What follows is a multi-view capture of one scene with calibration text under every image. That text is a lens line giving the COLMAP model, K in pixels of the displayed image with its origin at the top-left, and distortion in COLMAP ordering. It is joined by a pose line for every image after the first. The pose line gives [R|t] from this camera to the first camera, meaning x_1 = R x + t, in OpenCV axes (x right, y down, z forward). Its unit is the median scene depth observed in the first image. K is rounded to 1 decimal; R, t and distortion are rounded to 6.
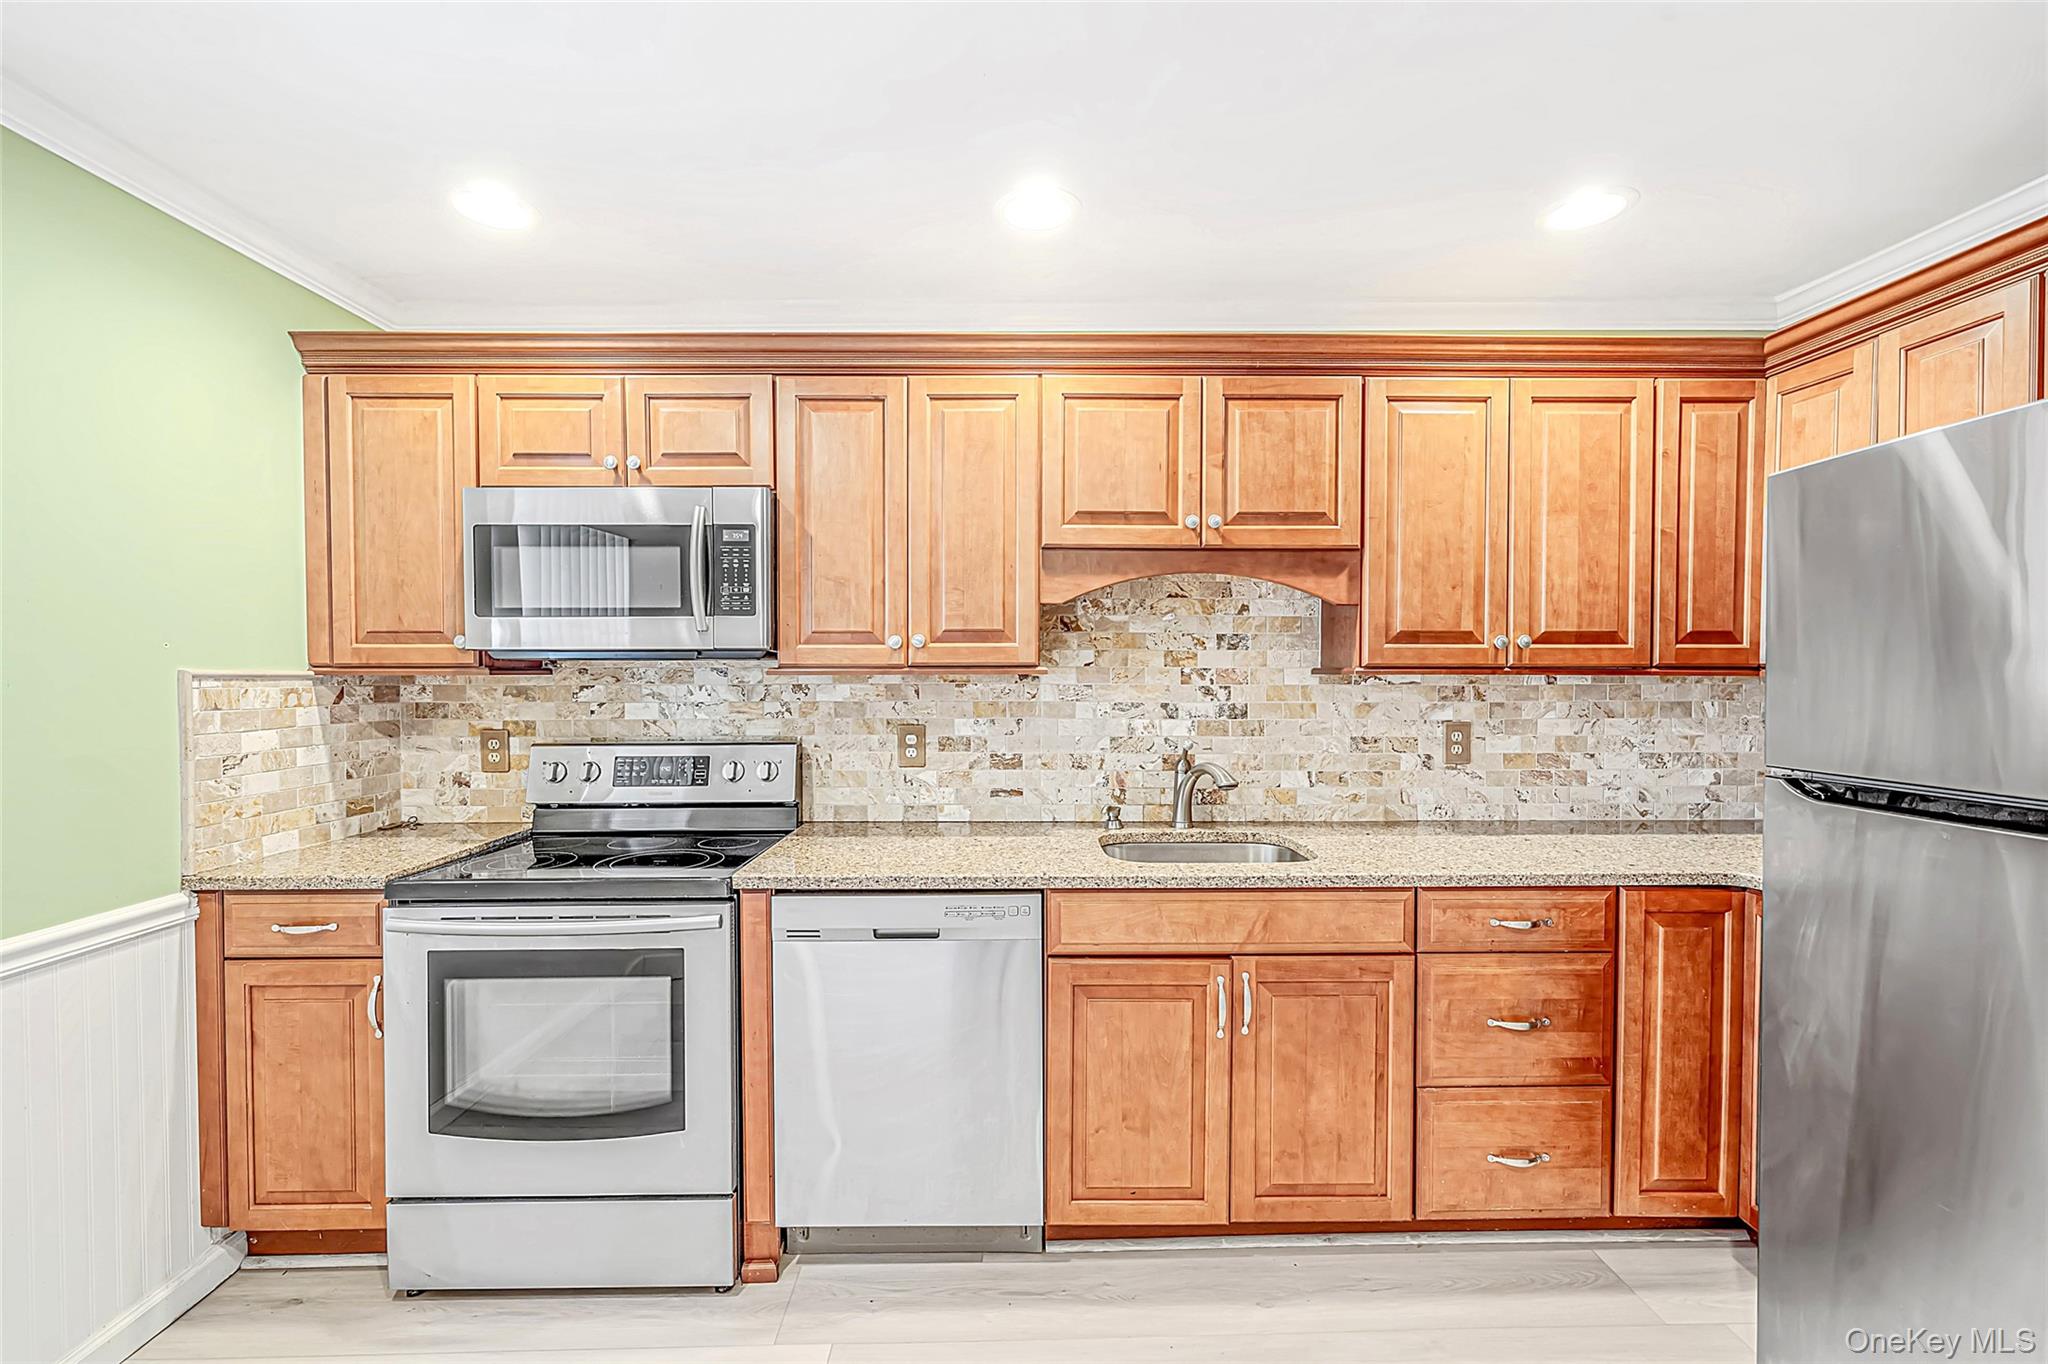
lens RADIAL K [[860.0, 0, 1020.4], [0, 860.0, 684.8], [0, 0, 1]] dist [-0.002164, 0.000938]
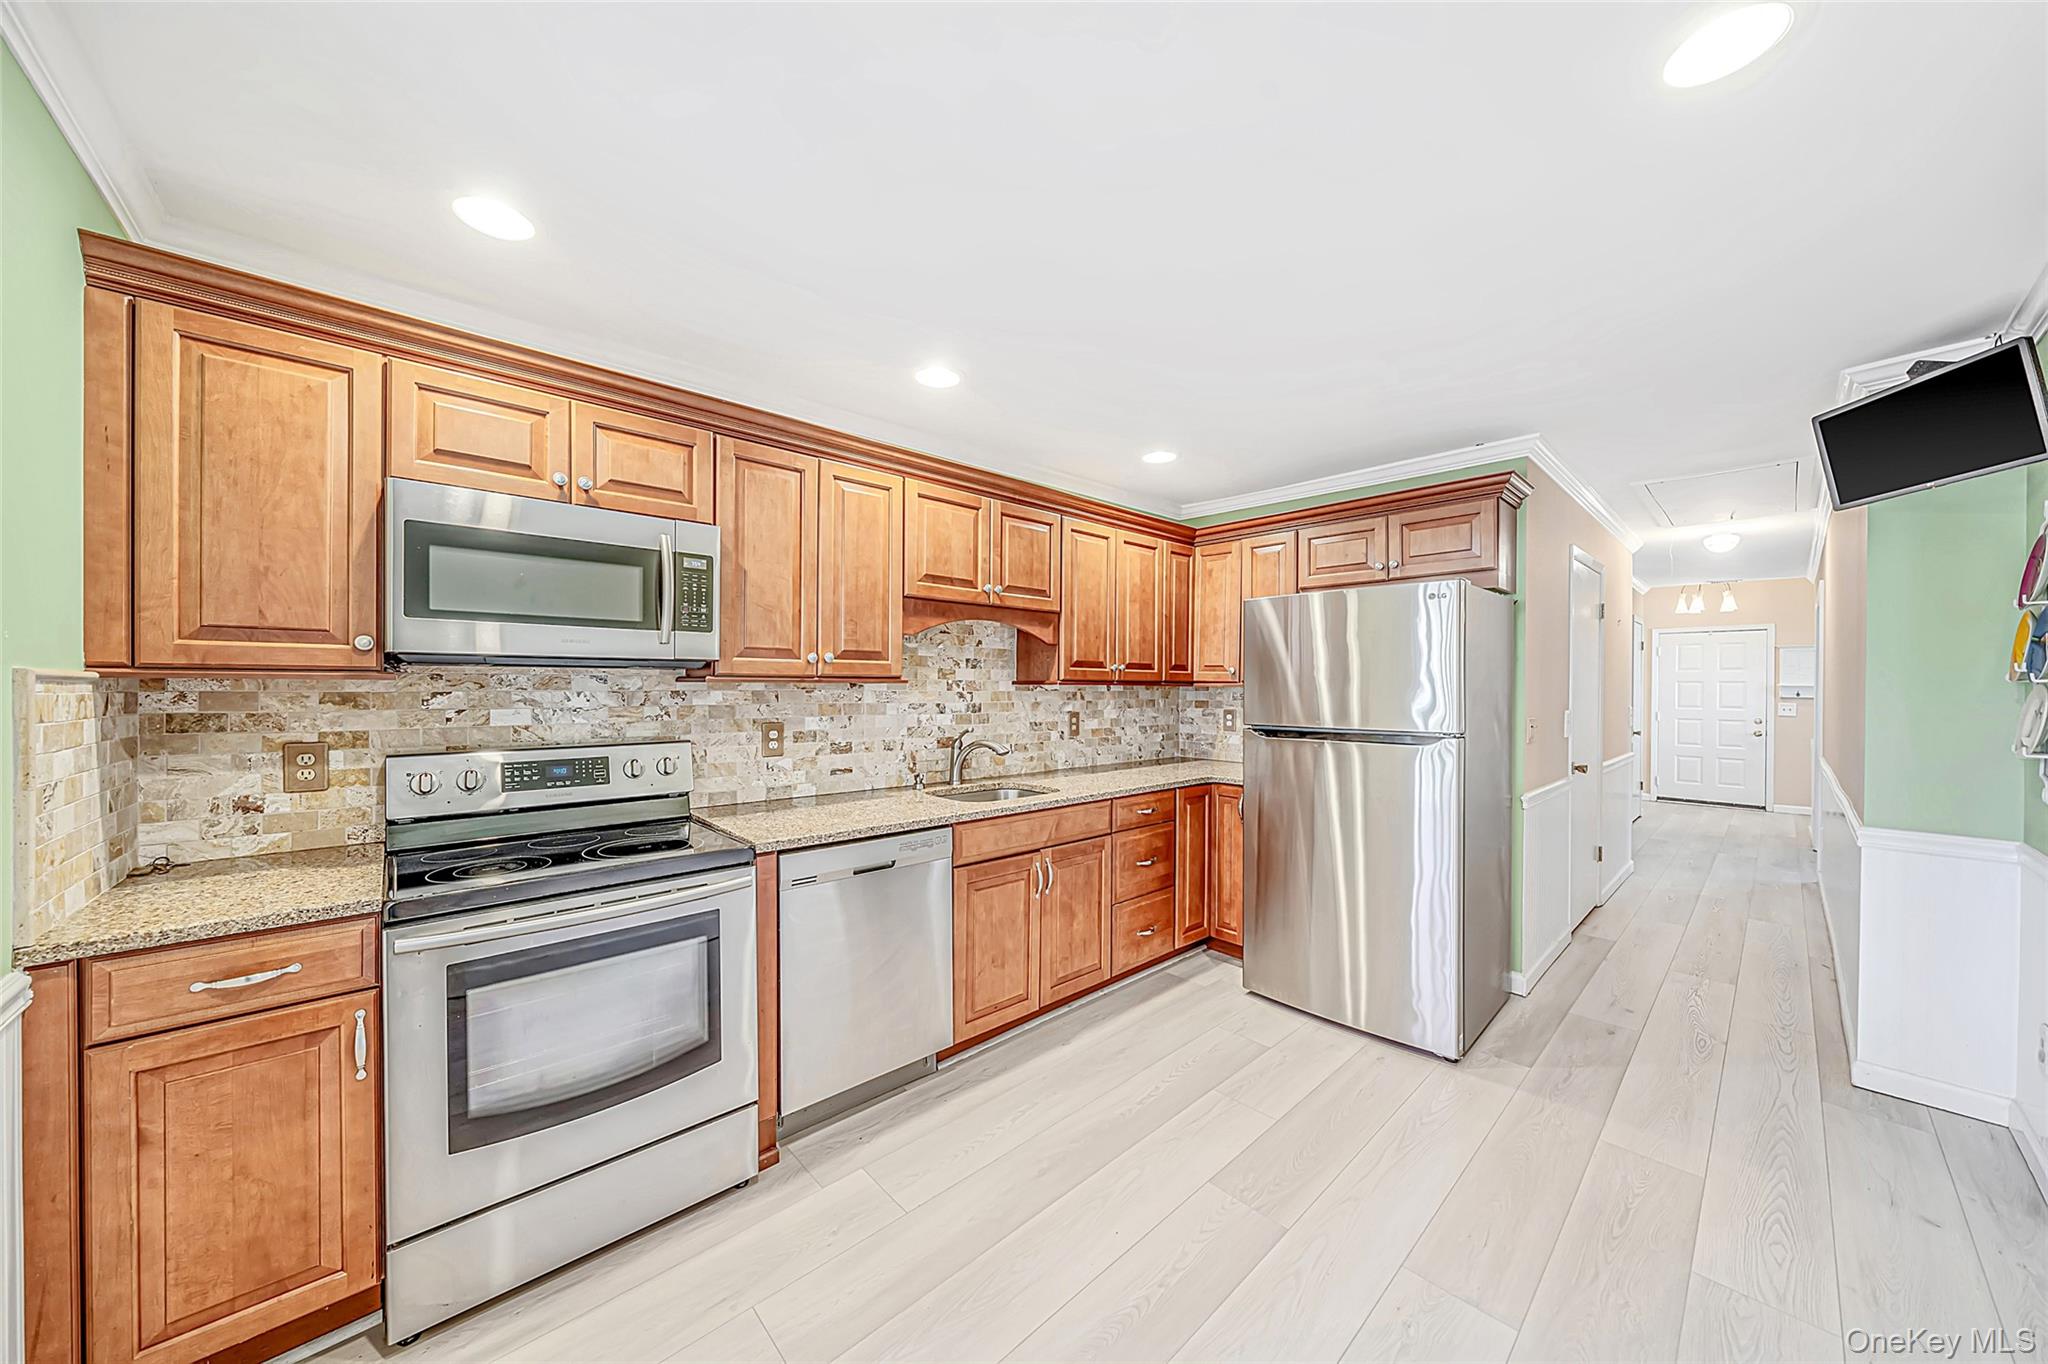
lens RADIAL K [[710.9, 0, 1032.2], [0, 710.9, 684.1], [0, 0, 1]] dist [-0.003138, -0.000534]
pose [[0.739537, 0.006262, 0.673087, -0.629329], [0.004380, 0.999891, -0.014116, 0.007051], [-0.673102, 0.013388, 0.739429, -0.028675]]
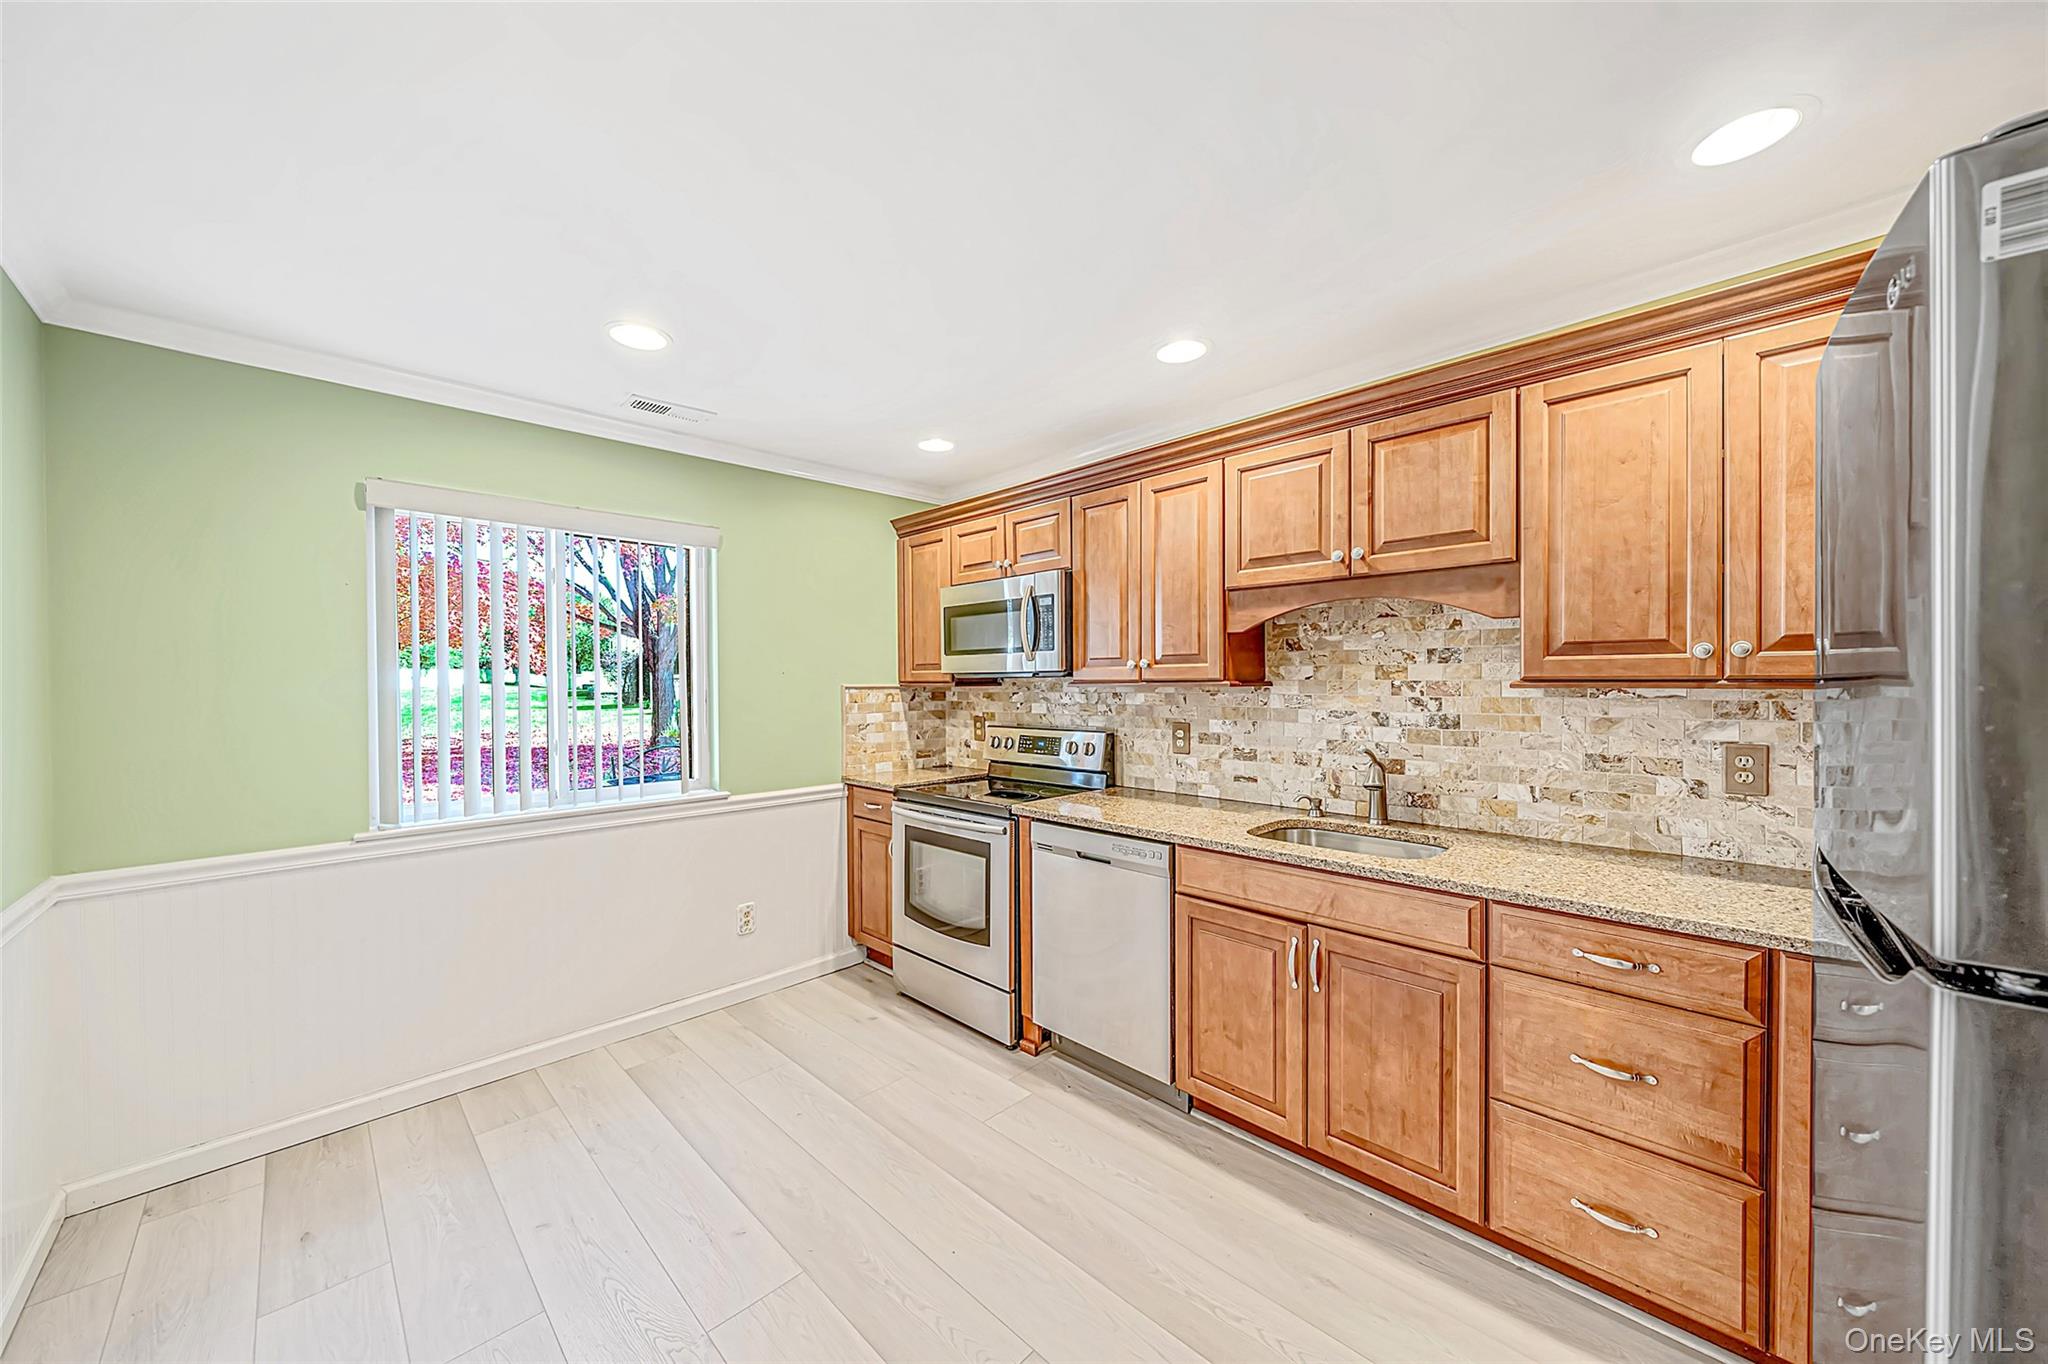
lens RADIAL K [[735.8, 0, 1012.5], [0, 735.8, 684.7], [0, 0, 1]] dist [-0.006845, 0.000533]
pose [[0.688533, 0.000074, -0.725205, 0.620631], [-0.005291, 0.999974, -0.004921, -0.008247], [0.725186, 0.007225, 0.688516, -0.002696]]
